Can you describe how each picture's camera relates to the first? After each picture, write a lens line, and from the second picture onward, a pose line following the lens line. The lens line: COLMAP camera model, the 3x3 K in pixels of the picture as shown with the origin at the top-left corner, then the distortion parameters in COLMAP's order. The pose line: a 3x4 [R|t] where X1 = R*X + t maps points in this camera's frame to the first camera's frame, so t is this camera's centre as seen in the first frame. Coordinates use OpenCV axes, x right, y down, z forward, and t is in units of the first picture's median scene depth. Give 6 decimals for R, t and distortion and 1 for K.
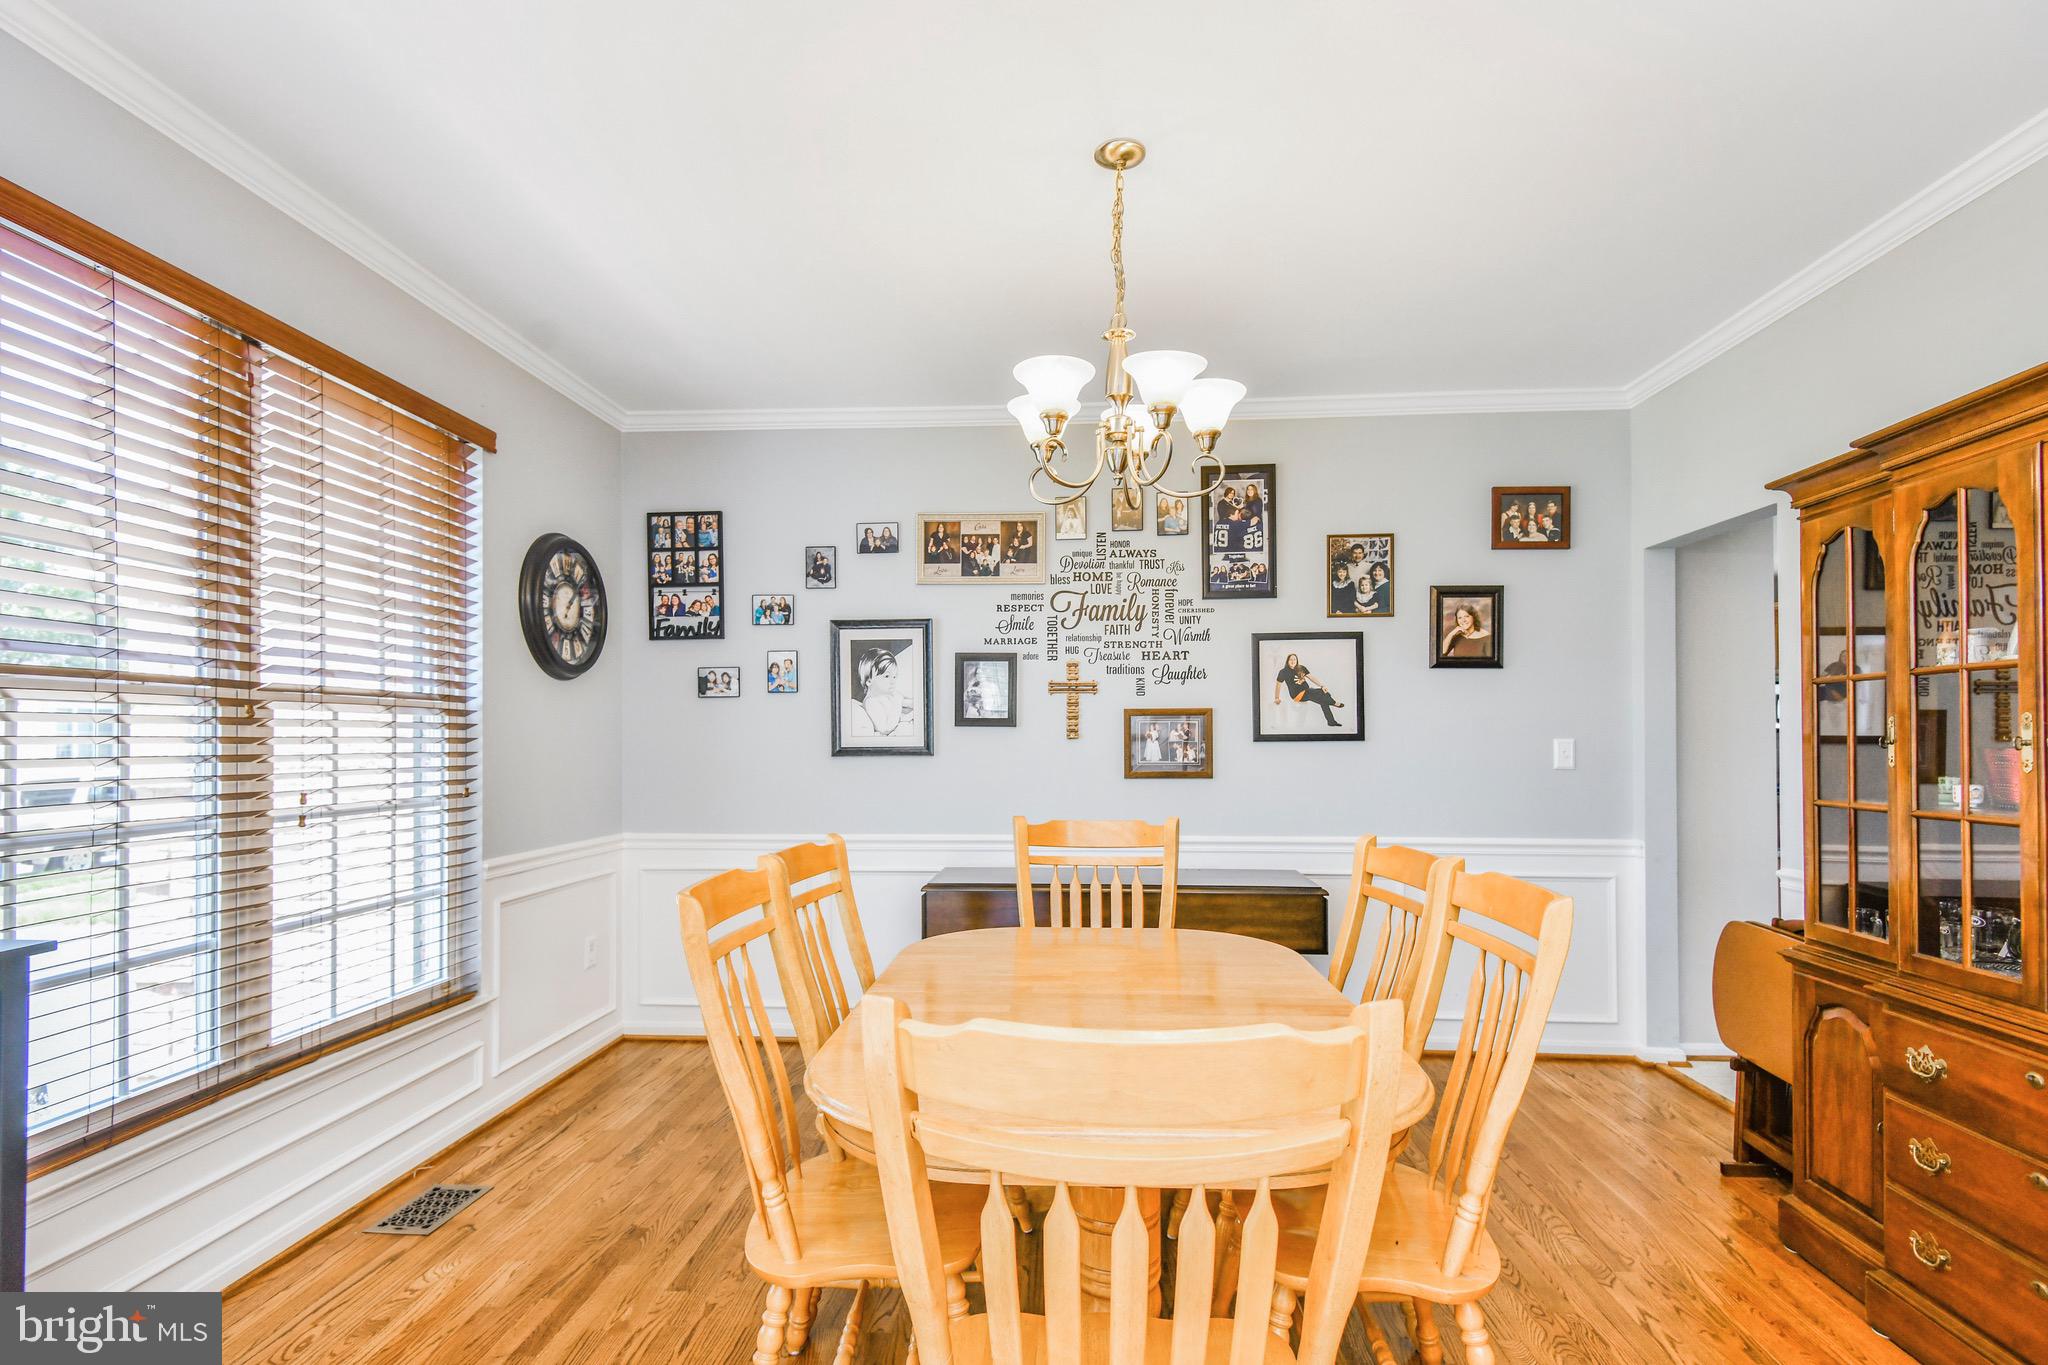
lens RADIAL K [[983.3, 0, 1029.8], [0, 983.3, 739.7], [0, 0, 1]] dist [0.026654, -0.003011]
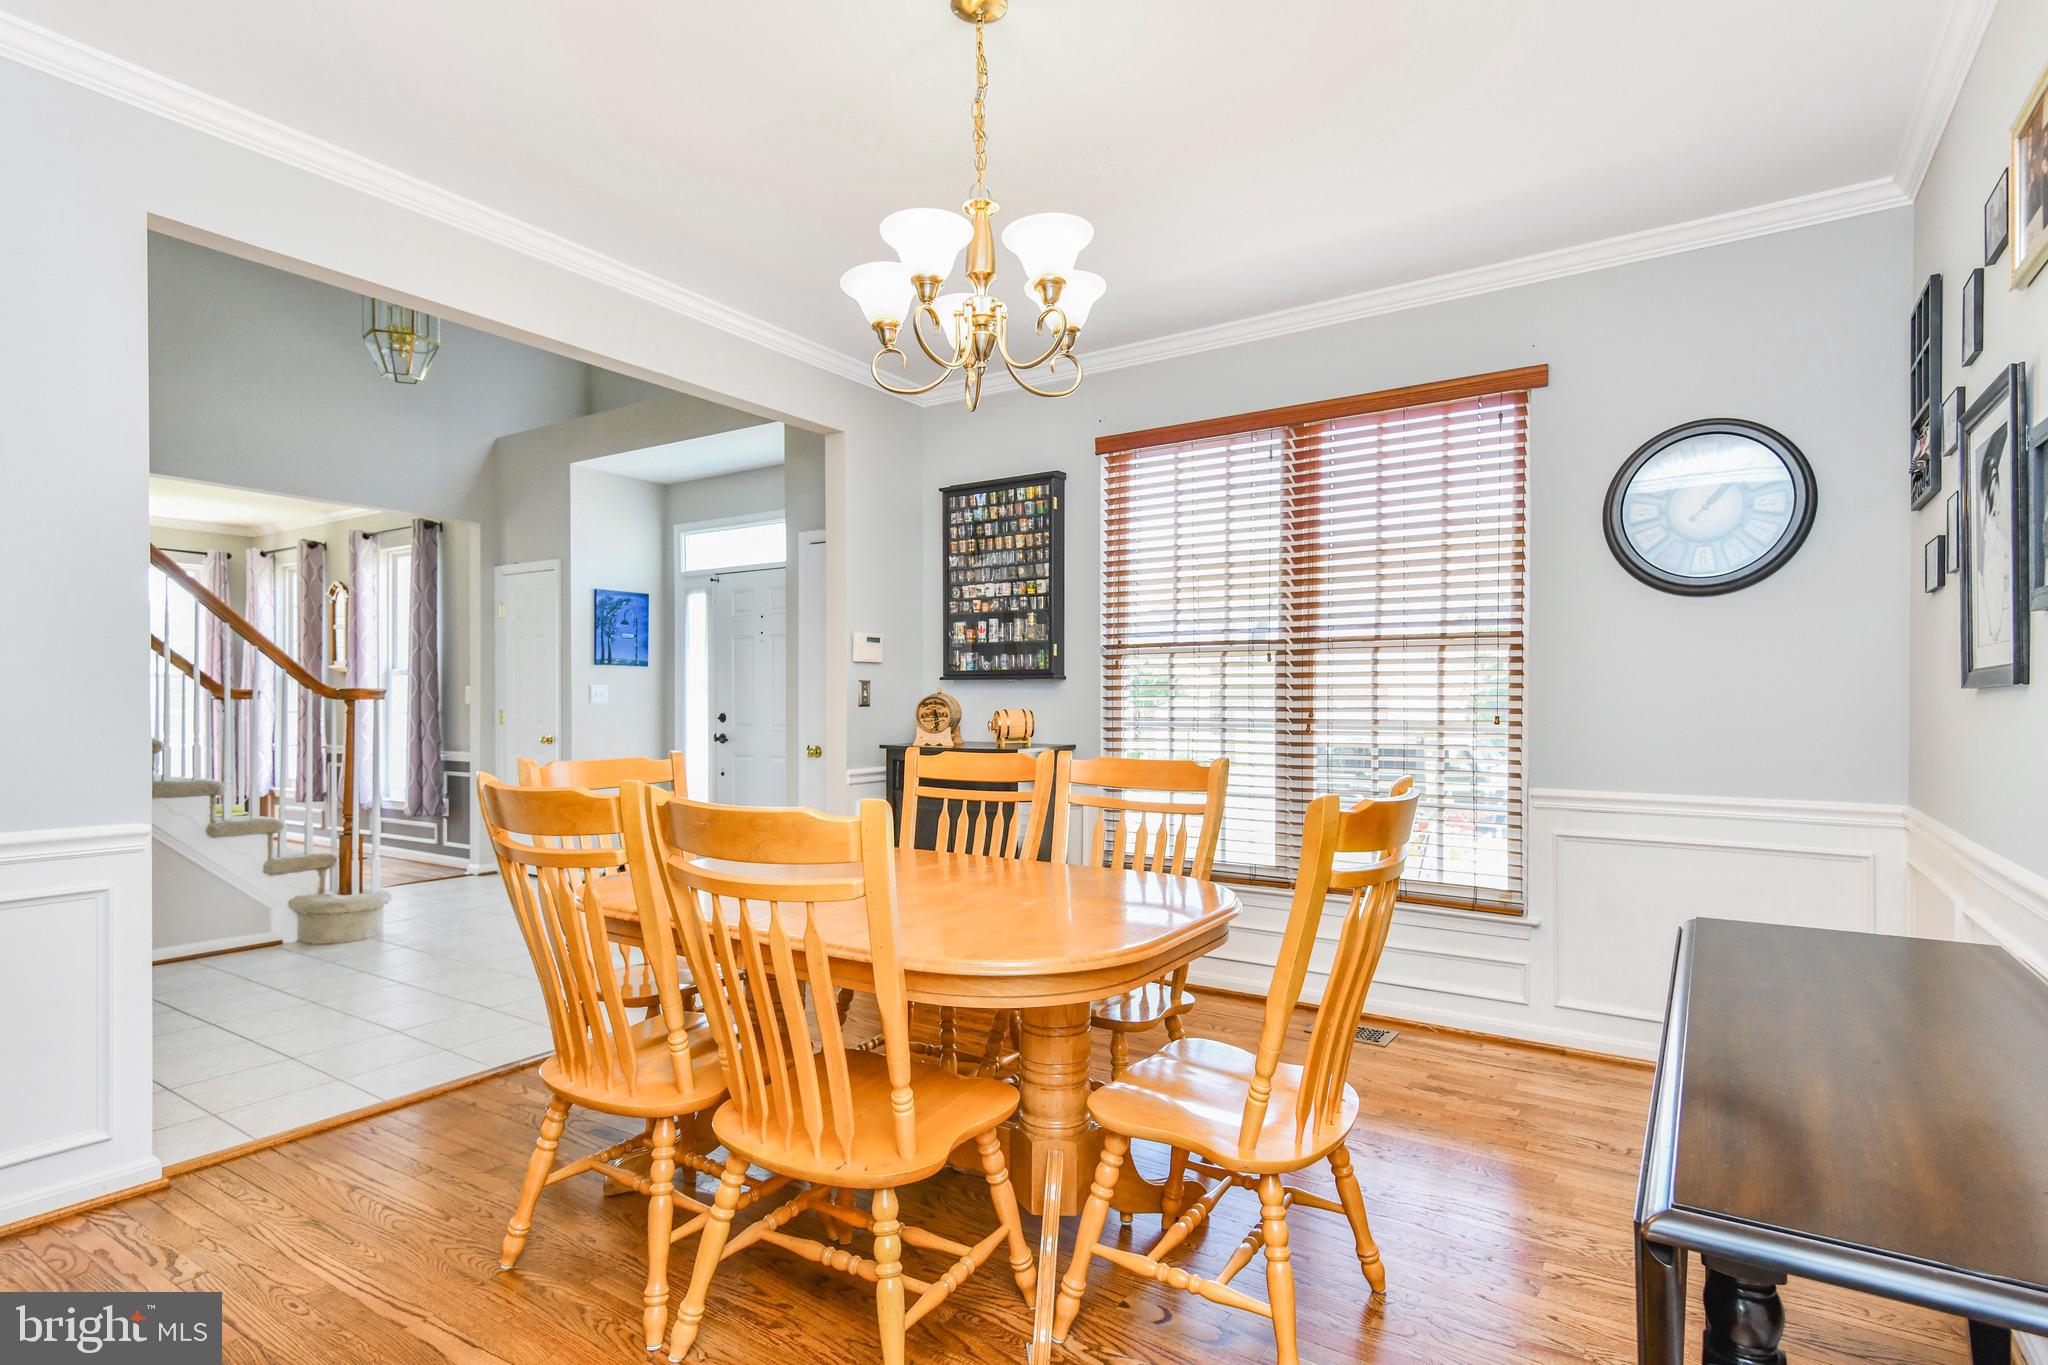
lens RADIAL K [[1047.5, 0, 1023.1], [0, 1047.5, 688.1], [0, 0, 1]] dist [-0.000023, -0.000008]
pose [[-0.494759, -0.003175, -0.869024, 0.789991], [-0.000101, 0.999994, -0.003596, 0.024085], [0.869030, -0.001691, -0.494757, 1.286292]]
